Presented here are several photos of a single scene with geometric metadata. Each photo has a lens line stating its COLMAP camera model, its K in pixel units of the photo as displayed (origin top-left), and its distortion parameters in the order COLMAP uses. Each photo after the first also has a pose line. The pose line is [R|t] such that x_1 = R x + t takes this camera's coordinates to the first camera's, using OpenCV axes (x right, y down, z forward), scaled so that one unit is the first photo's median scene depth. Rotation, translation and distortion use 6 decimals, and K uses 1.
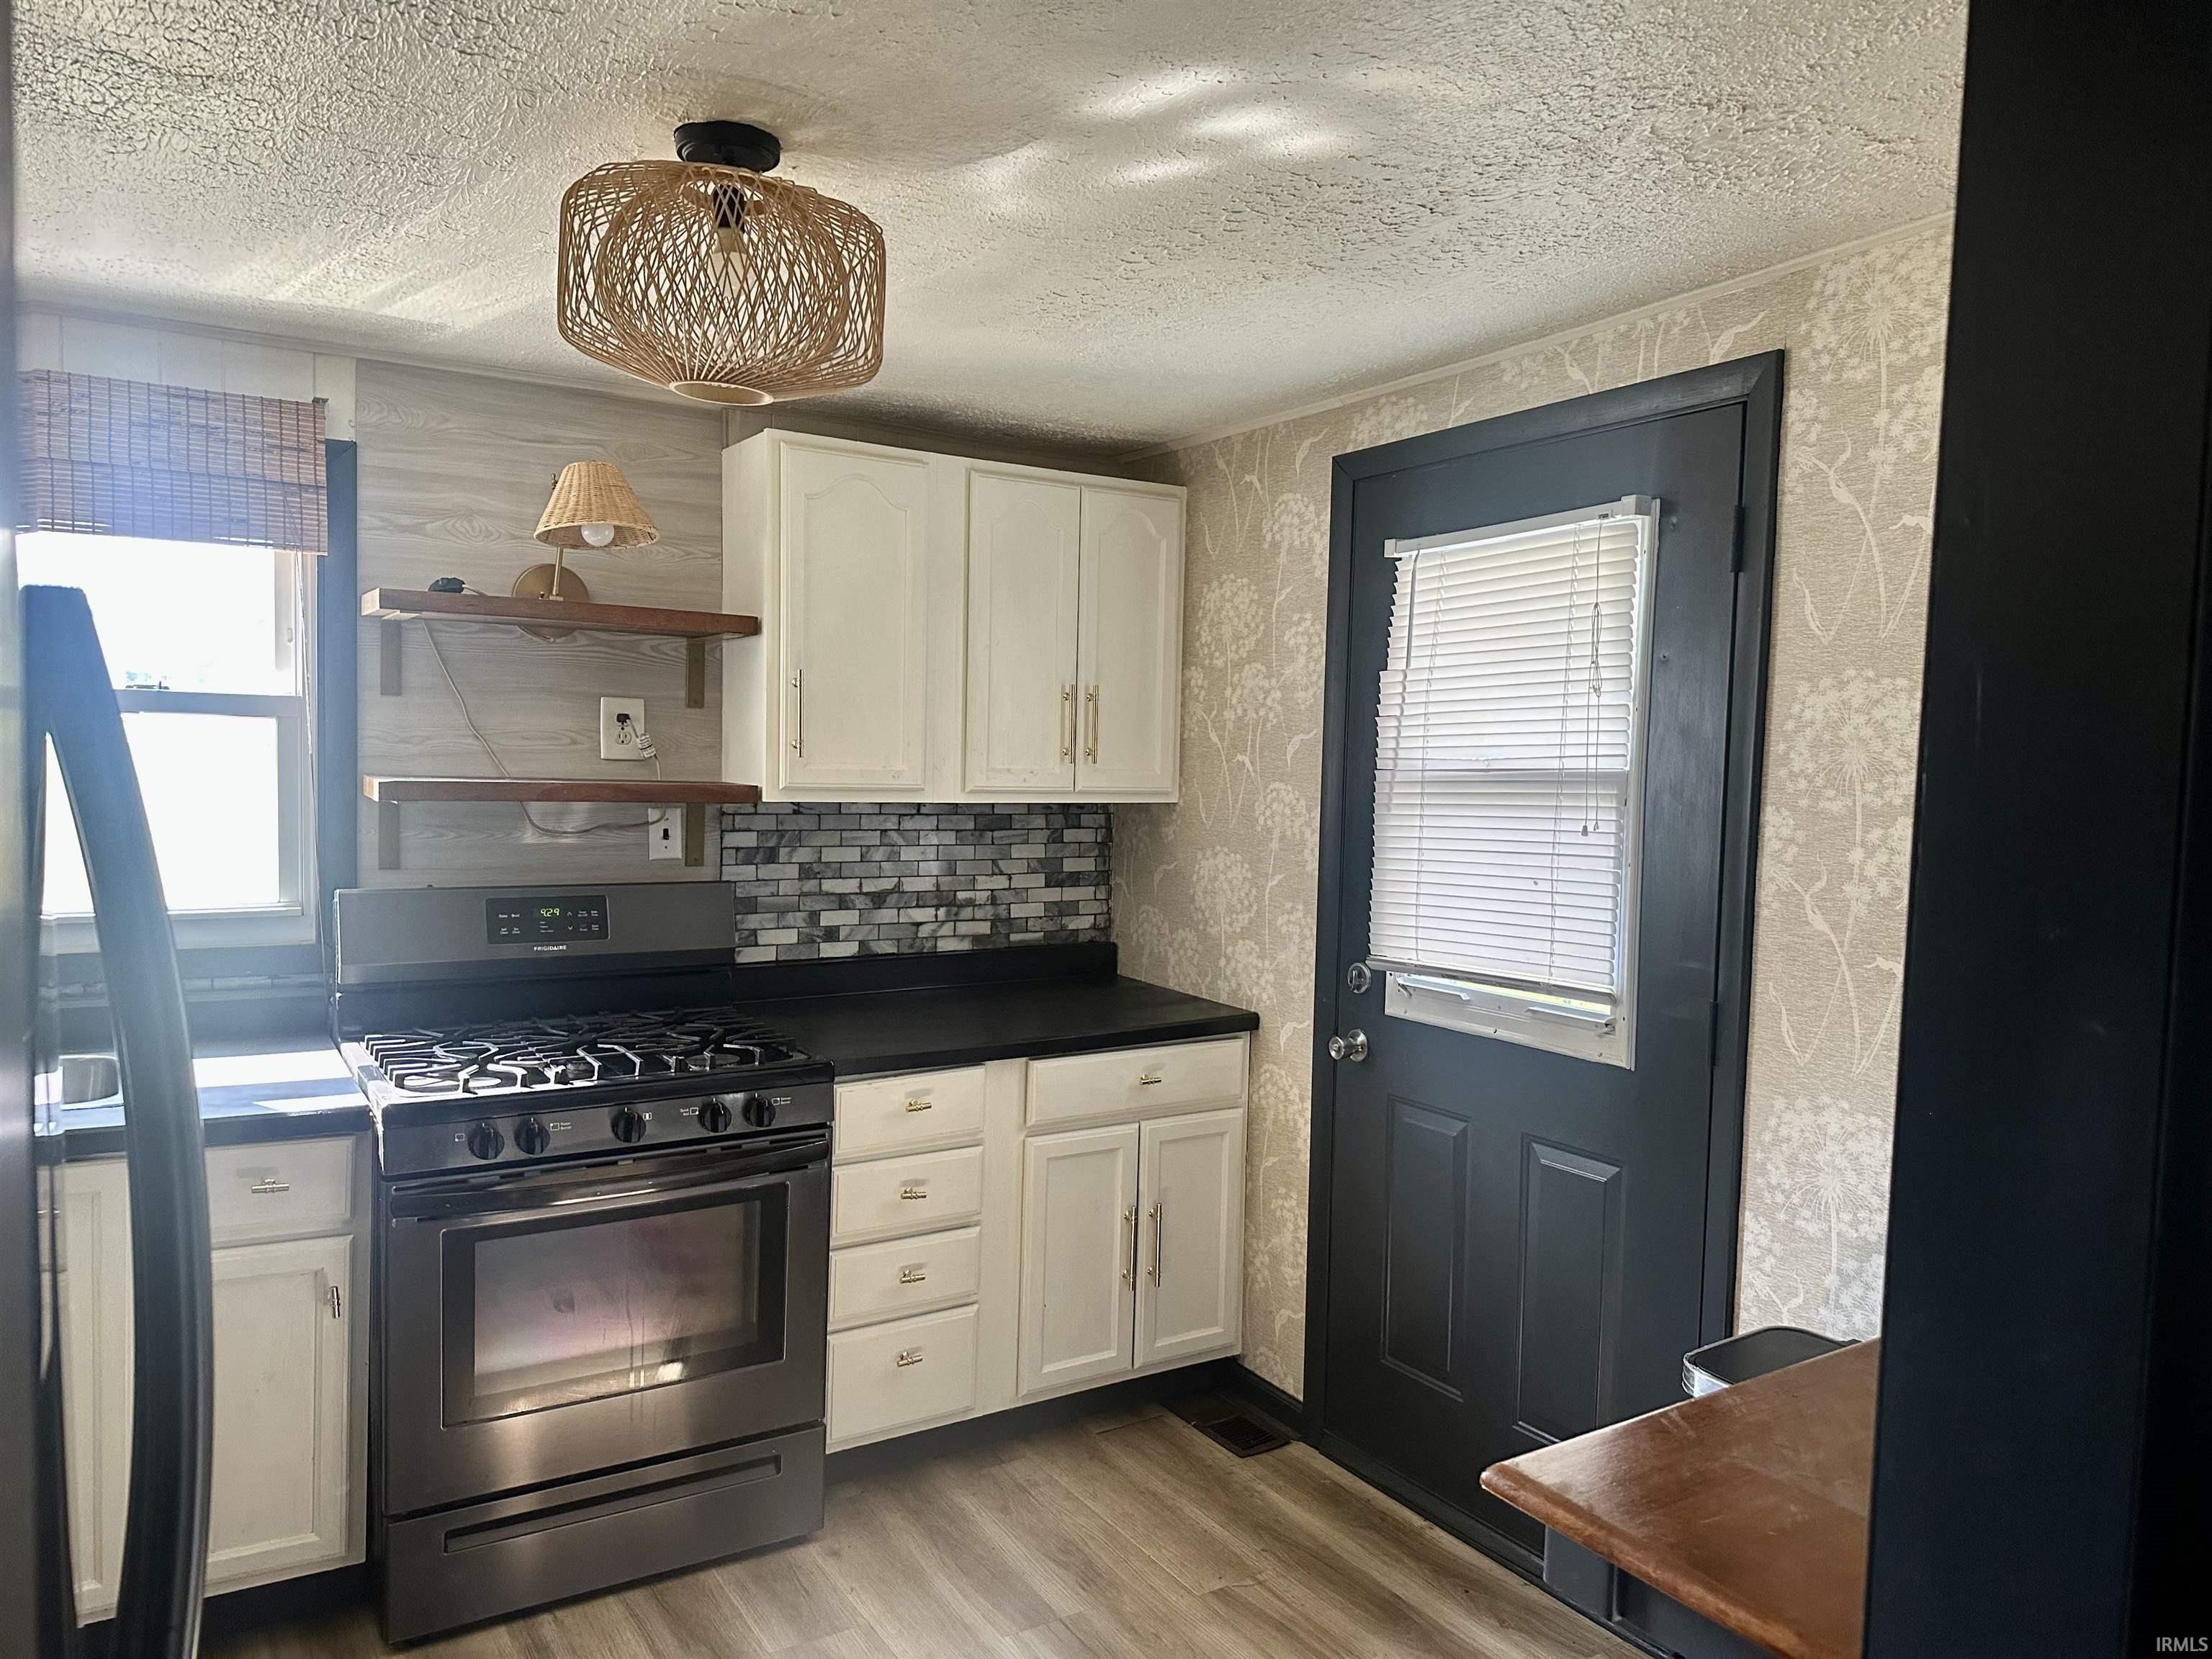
lens RADIAL K [[1561.0, 0, 1114.0], [0, 1561.0, 835.5], [0, 0, 1]] dist [0.054985, -0.080639]
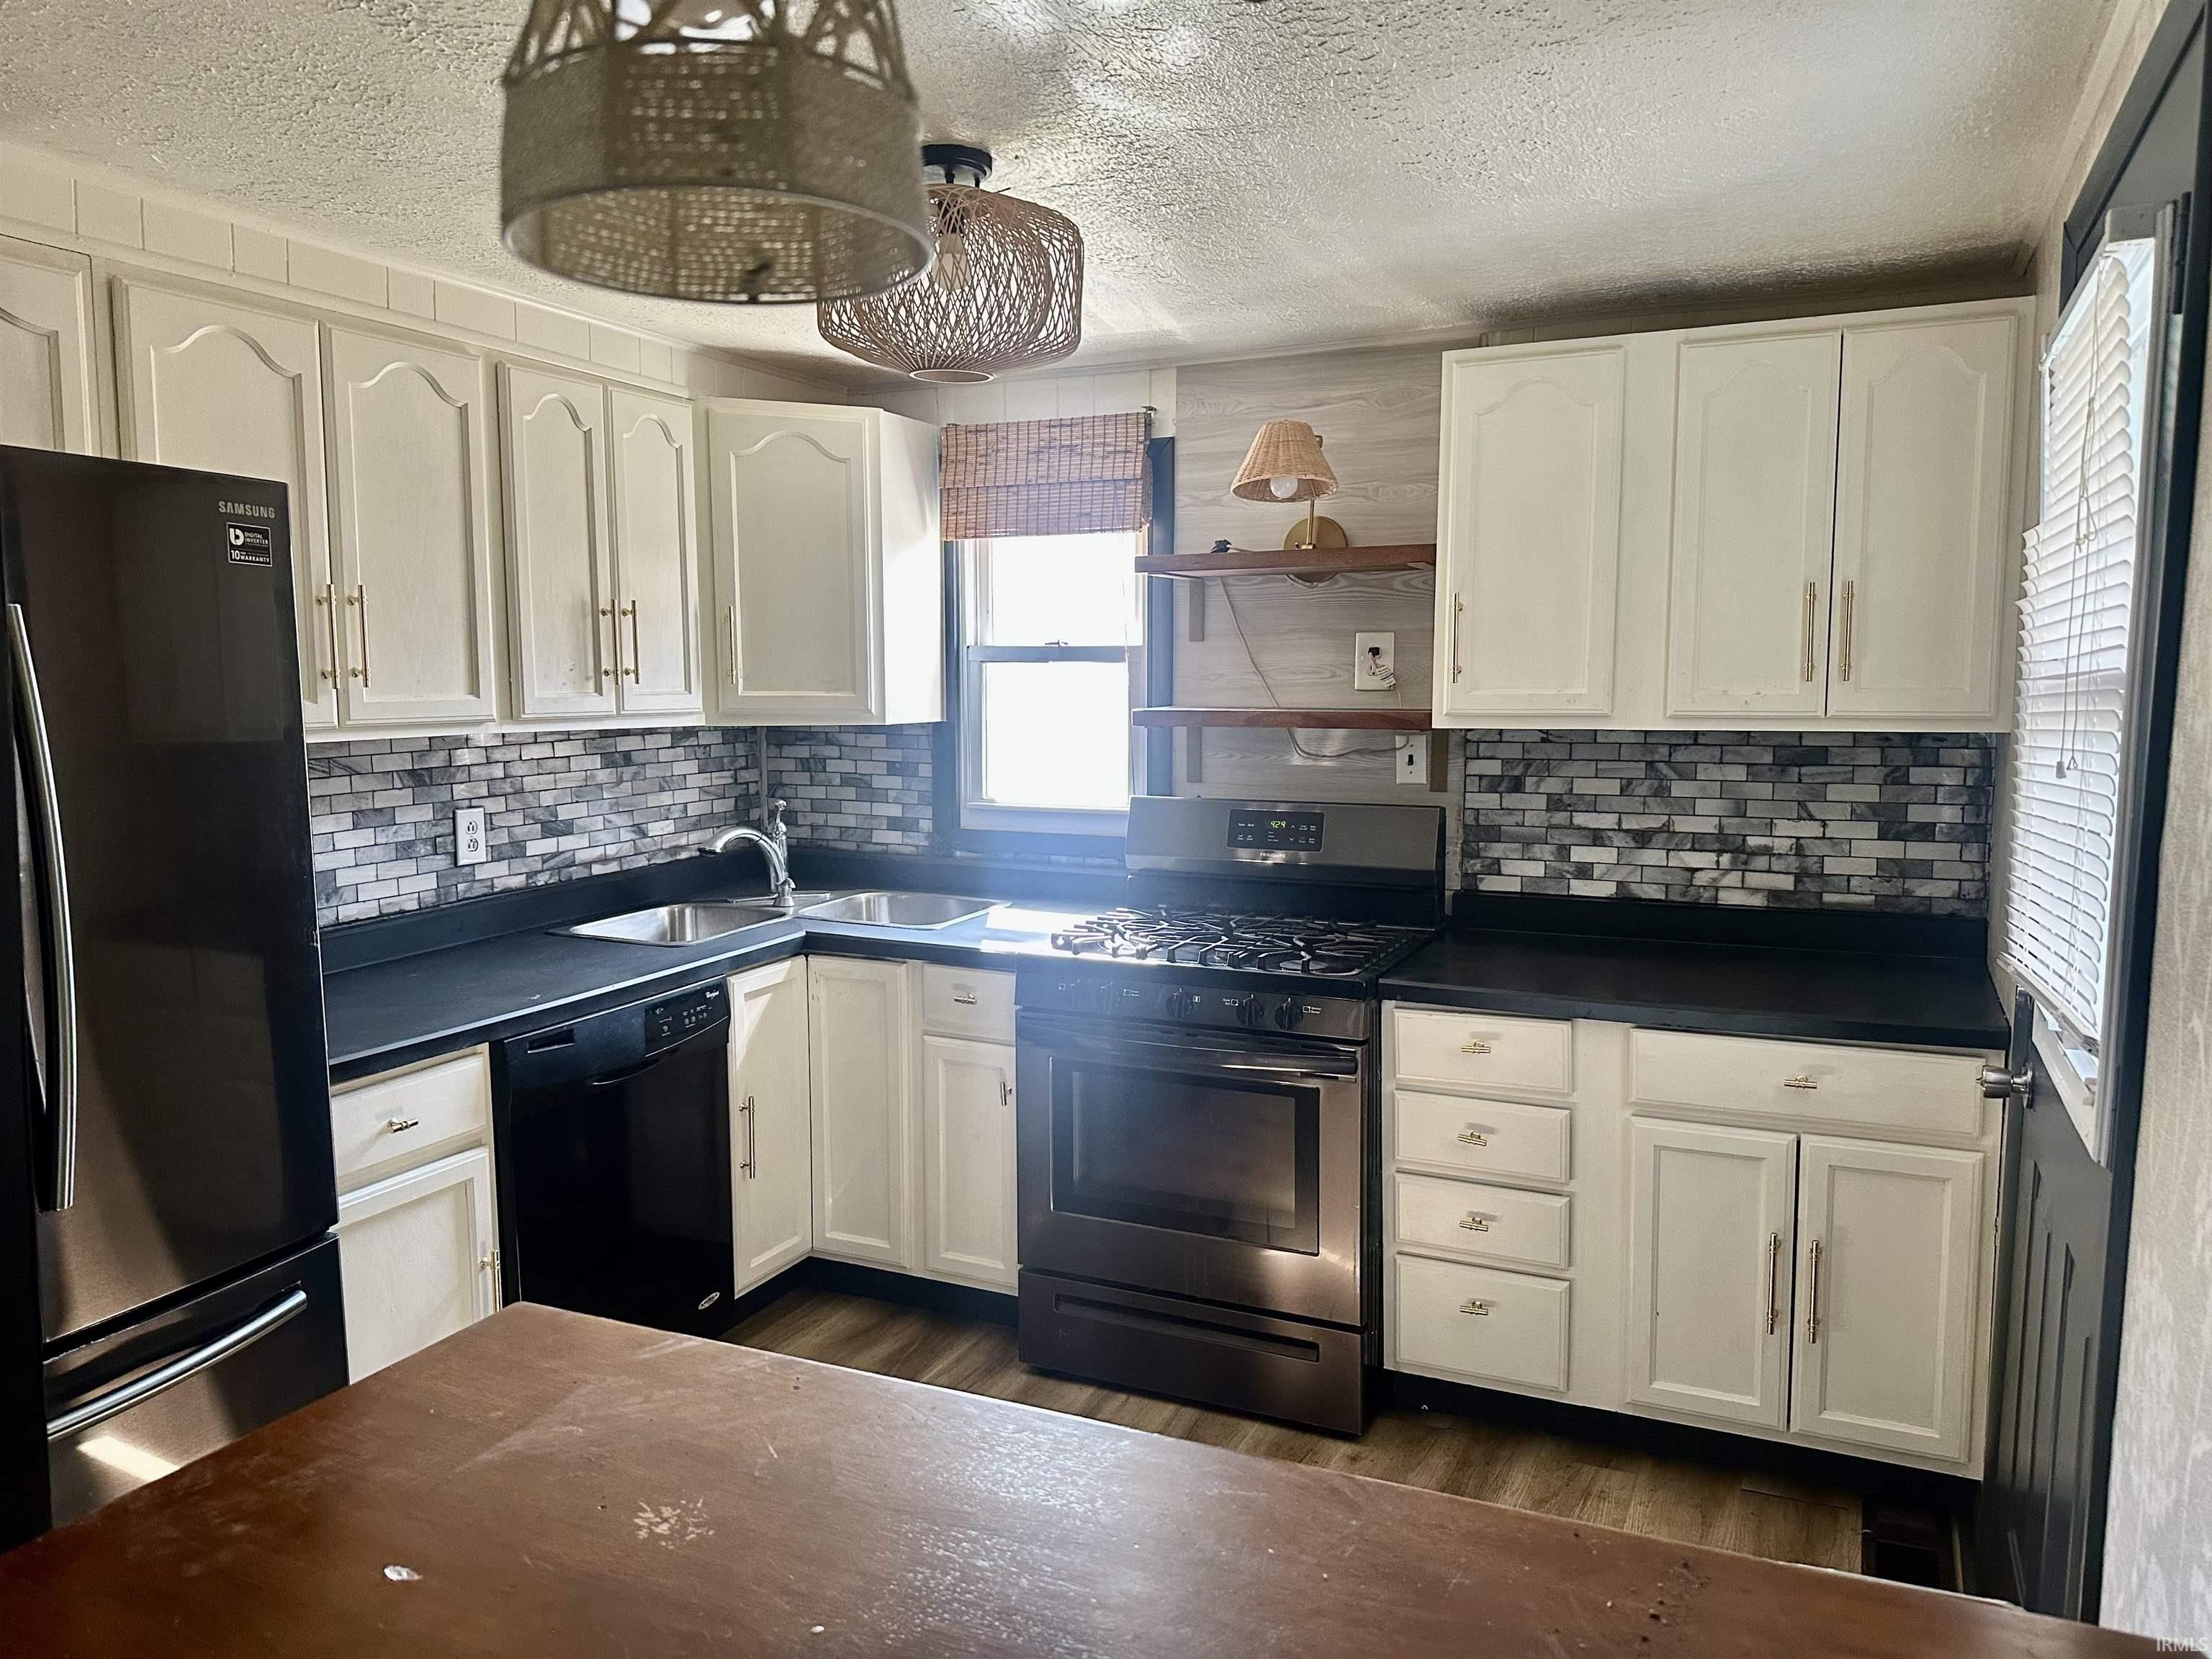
lens RADIAL K [[1561.0, 0, 1104.8], [0, 1561.0, 832.3], [0, 0, 1]] dist [0.054985, -0.080639]
pose [[0.515230, 0.057354, -0.855131, 0.489774], [-0.030978, 0.998353, 0.048296, 0.003261], [0.856492, 0.001607, 0.516158, 0.273706]]
